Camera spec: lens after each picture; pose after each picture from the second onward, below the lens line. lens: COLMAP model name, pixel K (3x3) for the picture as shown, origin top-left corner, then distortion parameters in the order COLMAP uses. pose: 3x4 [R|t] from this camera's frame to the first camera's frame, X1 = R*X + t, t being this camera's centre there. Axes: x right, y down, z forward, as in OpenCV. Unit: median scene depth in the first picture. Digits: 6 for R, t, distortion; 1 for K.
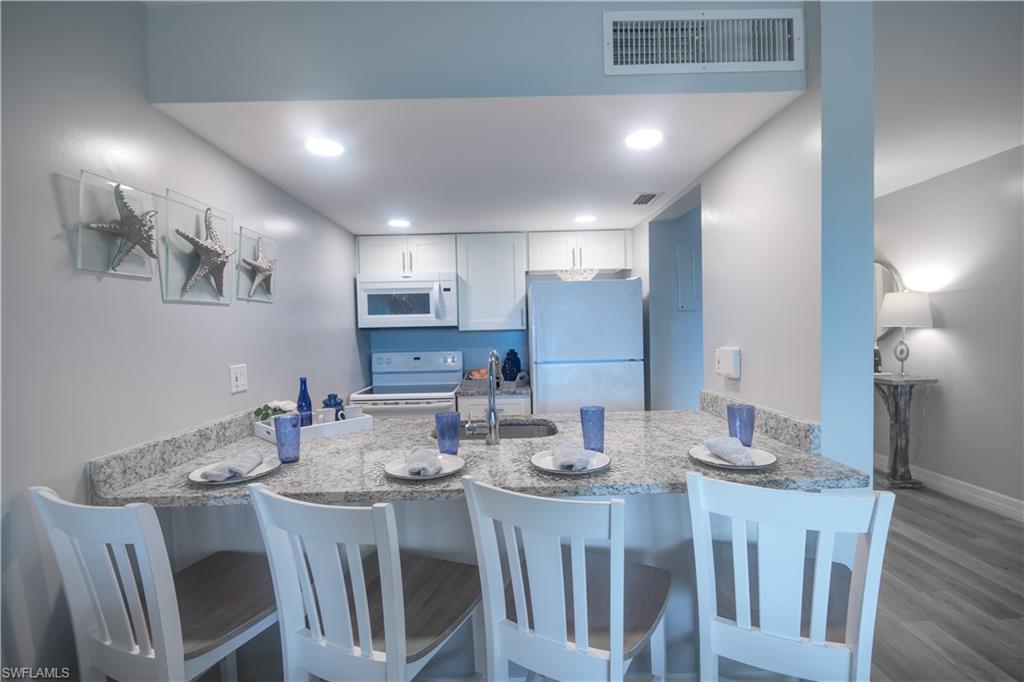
lens RADIAL K [[451.2, 0, 503.2], [0, 451.2, 345.6], [0, 0, 1]] dist [0.000502, -0.008427]
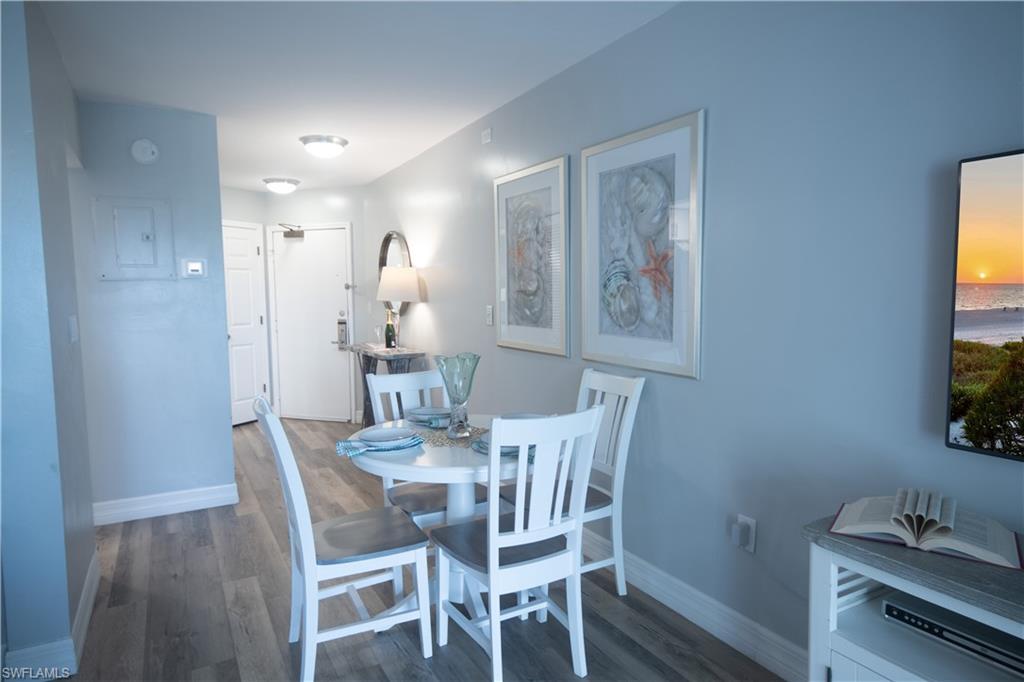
lens RADIAL K [[632.3, 0, 510.3], [0, 632.3, 340.2], [0, 0, 1]] dist [0.020802, 0.002178]
pose [[0.876805, -0.020713, 0.480400, 0.506649], [0.004988, 0.999410, 0.033988, -0.002158], [-0.480821, -0.027405, 0.876390, -0.415898]]
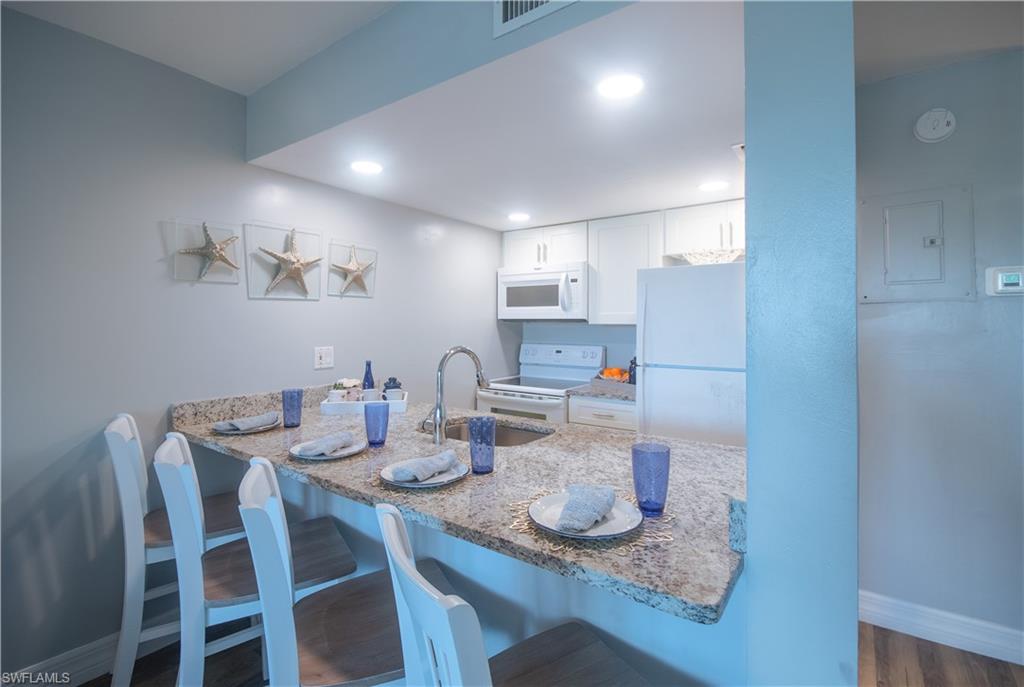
lens RADIAL K [[466.6, 0, 508.3], [0, 466.6, 320.1], [0, 0, 1]] dist [-0.004066, -0.000957]
pose [[0.805515, 0.018740, -0.592279, 0.393070], [-0.039810, 0.998953, -0.022535, -0.015885], [0.591237, 0.041731, 0.805418, 0.157253]]
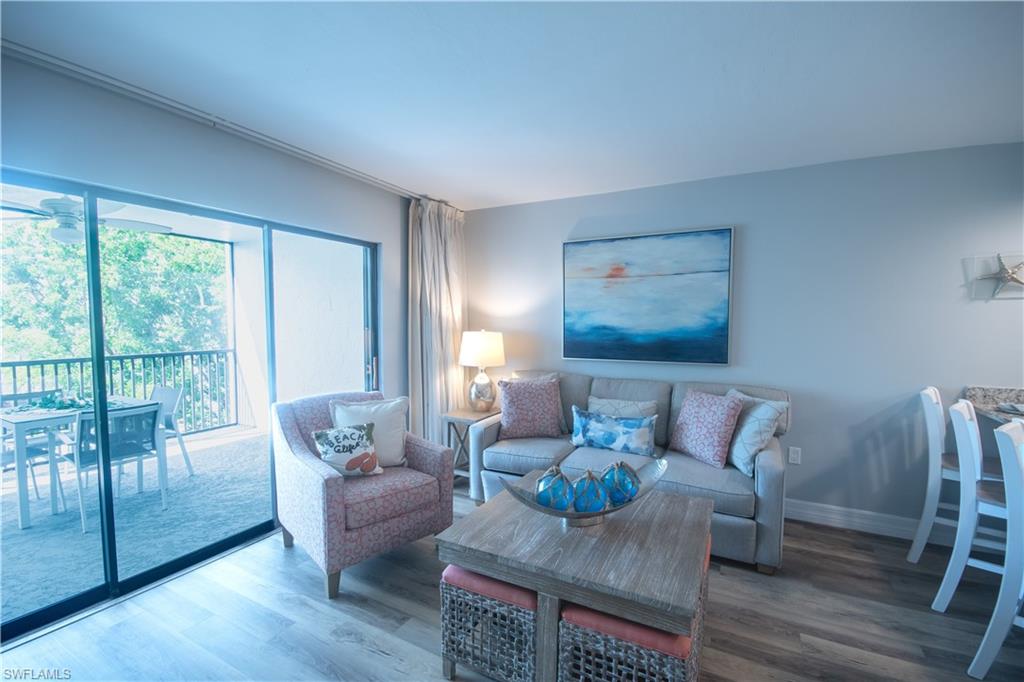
lens RADIAL K [[451.2, 0, 512.7], [0, 451.2, 344.2], [0, 0, 1]] dist [0.000502, -0.008427]
pose [[-0.480131, 0.067224, -0.874617, 0.847220], [-0.021798, 0.995837, 0.088507, -0.037968], [0.876926, 0.061559, -0.476667, 0.033385]]
